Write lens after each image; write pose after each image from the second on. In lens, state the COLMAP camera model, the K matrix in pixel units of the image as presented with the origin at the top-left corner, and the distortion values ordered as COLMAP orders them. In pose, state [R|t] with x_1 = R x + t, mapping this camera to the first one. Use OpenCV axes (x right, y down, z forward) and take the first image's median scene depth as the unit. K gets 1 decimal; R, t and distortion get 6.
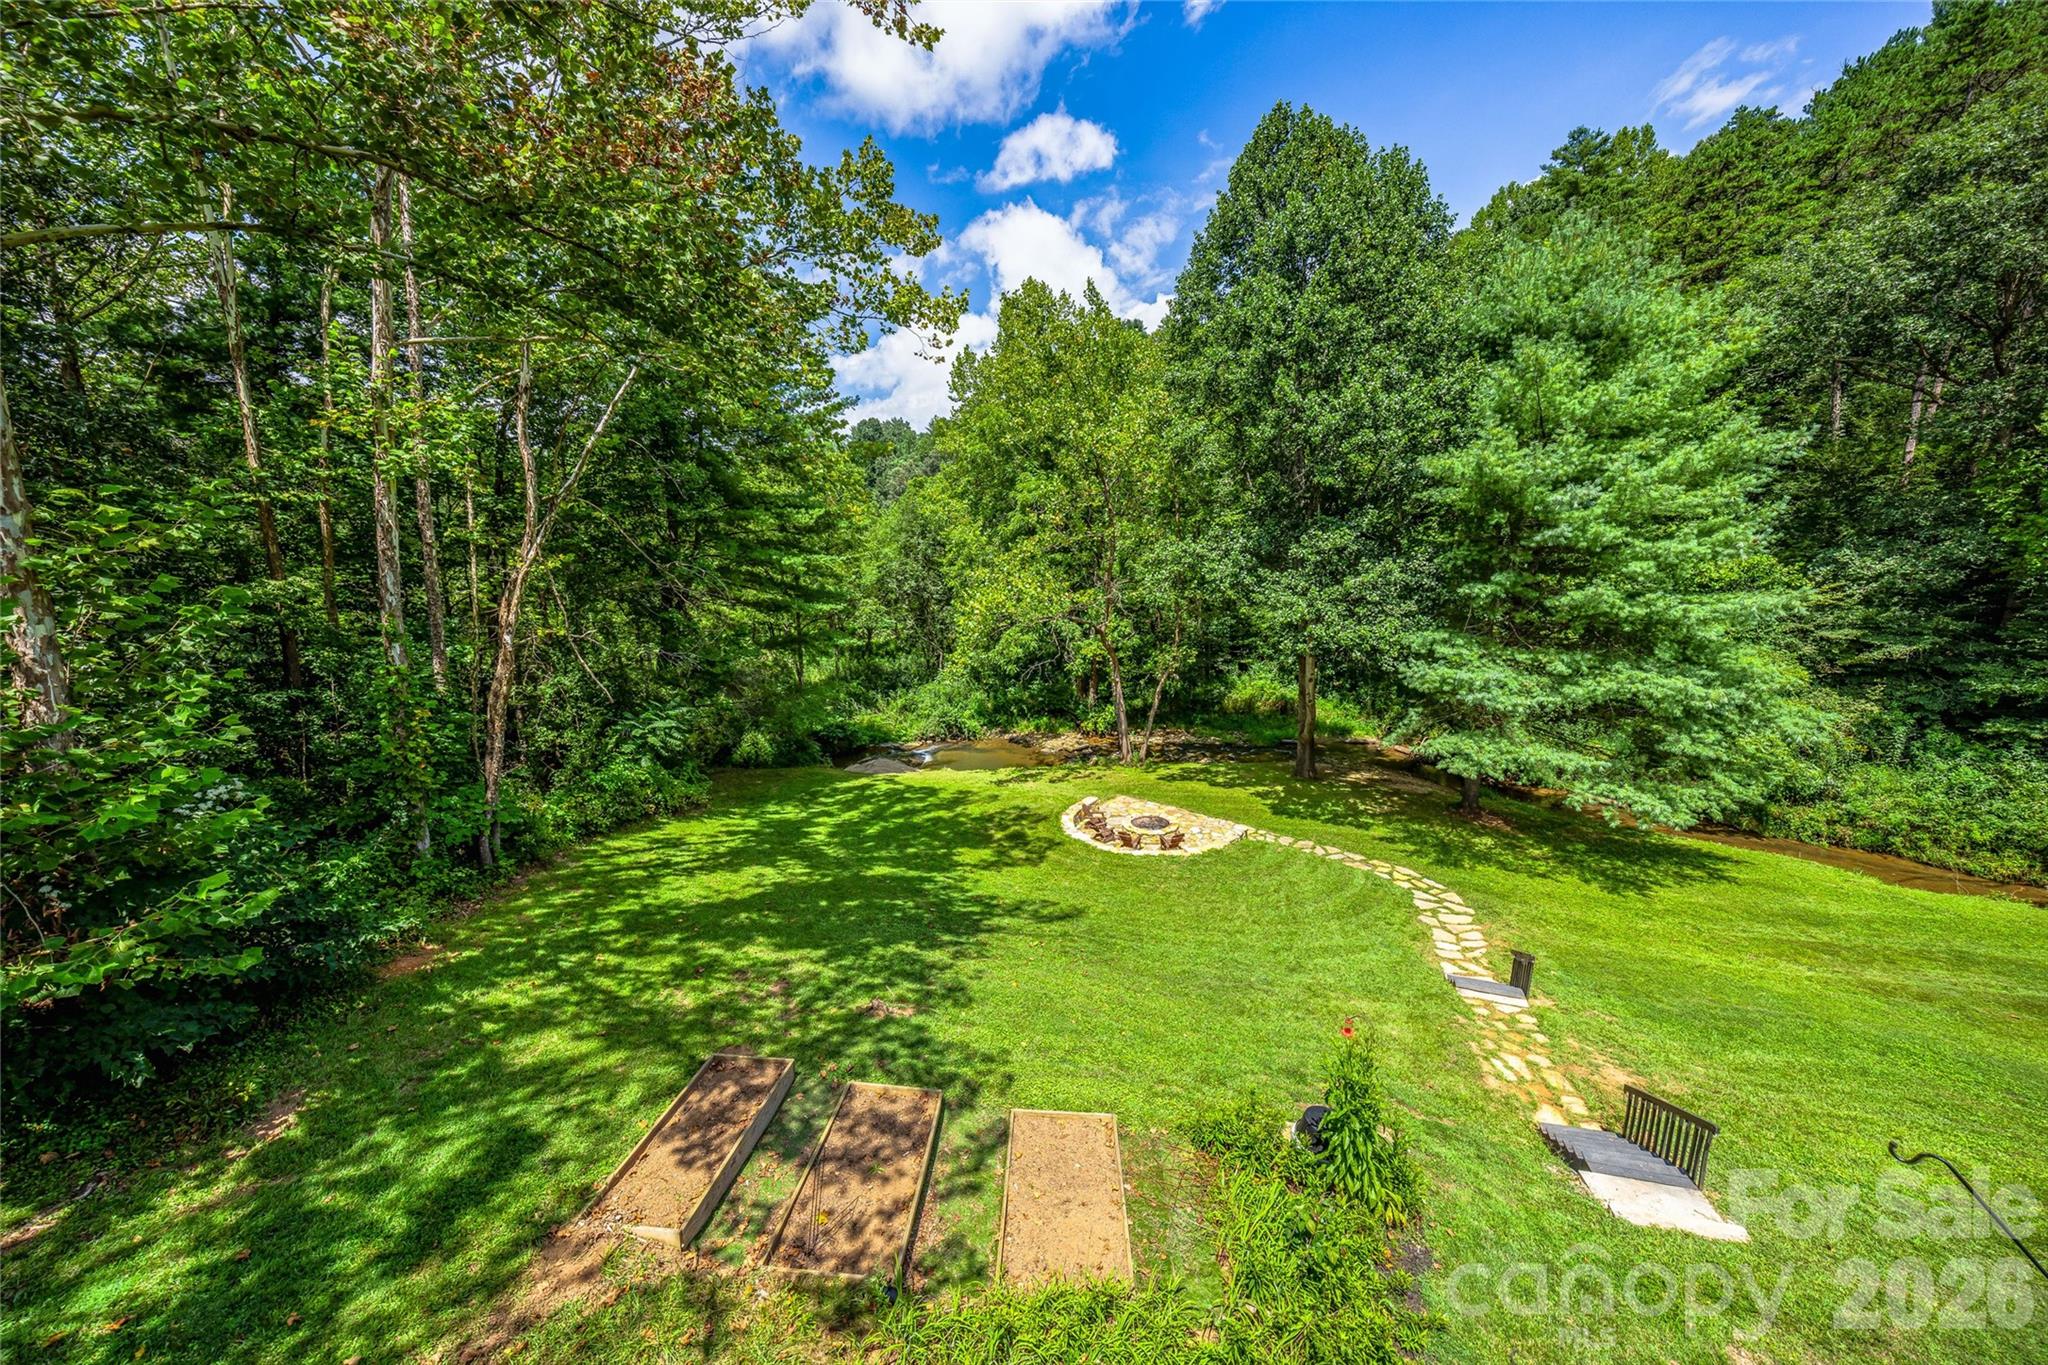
lens RADIAL K [[706.0, 0, 992.3], [0, 706.0, 683.6], [0, 0, 1]] dist [-0.024423, 0.003334]
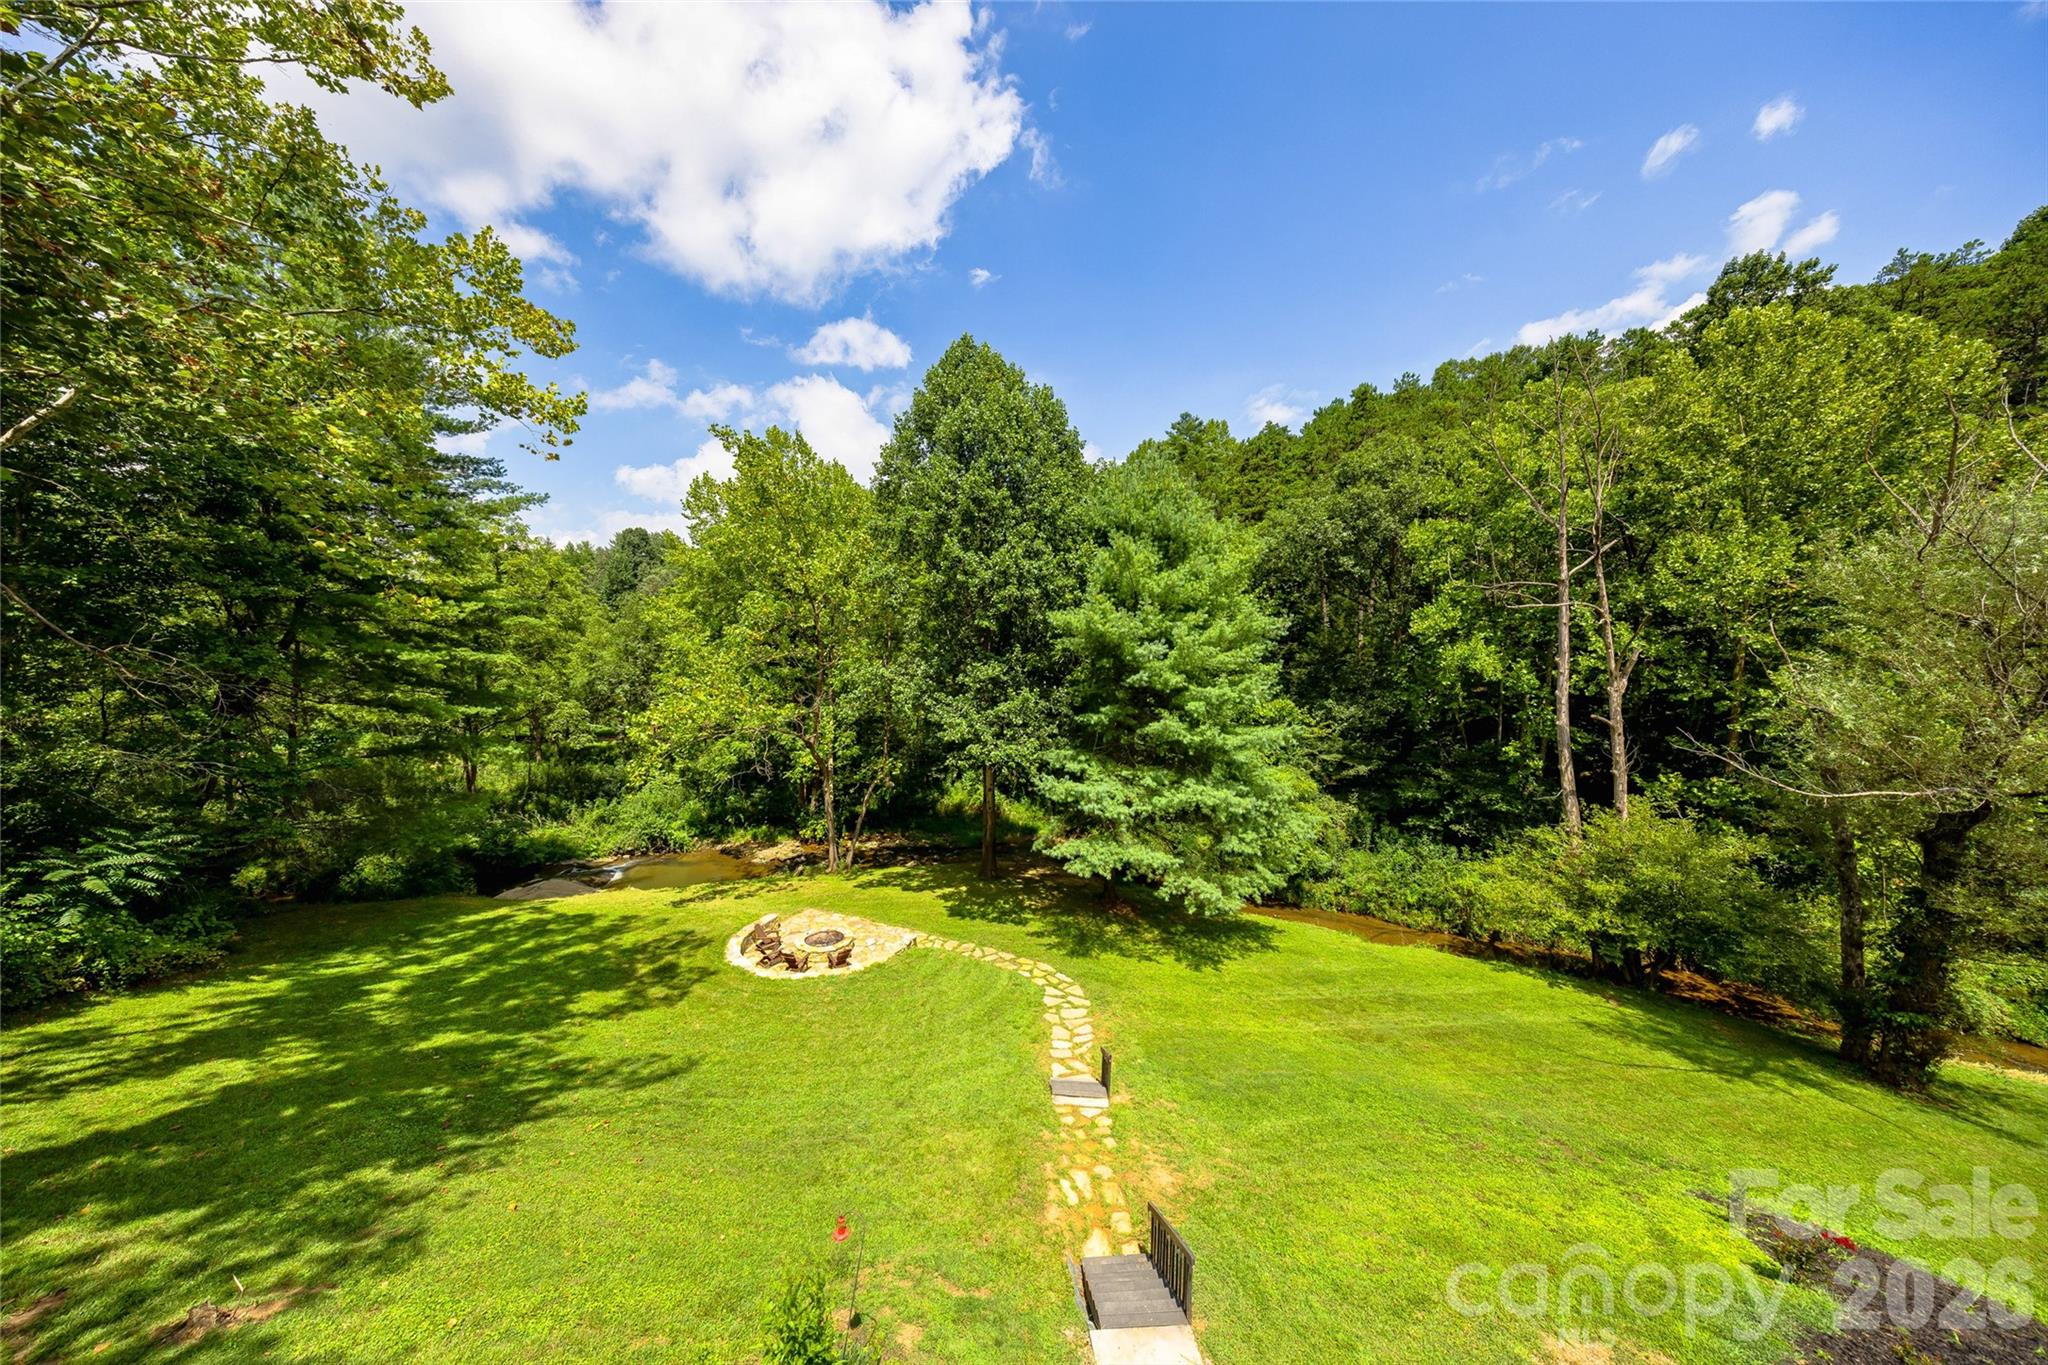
lens RADIAL K [[605.5, 0, 1027.0], [0, 605.5, 672.9], [0, 0, 1]] dist [0.000742, -0.001532]
pose [[0.925334, 0.067008, 0.373184, 0.155777], [0.002137, 0.983322, -0.181861, -0.017150], [-0.379146, 0.169080, 0.909758, 0.043839]]
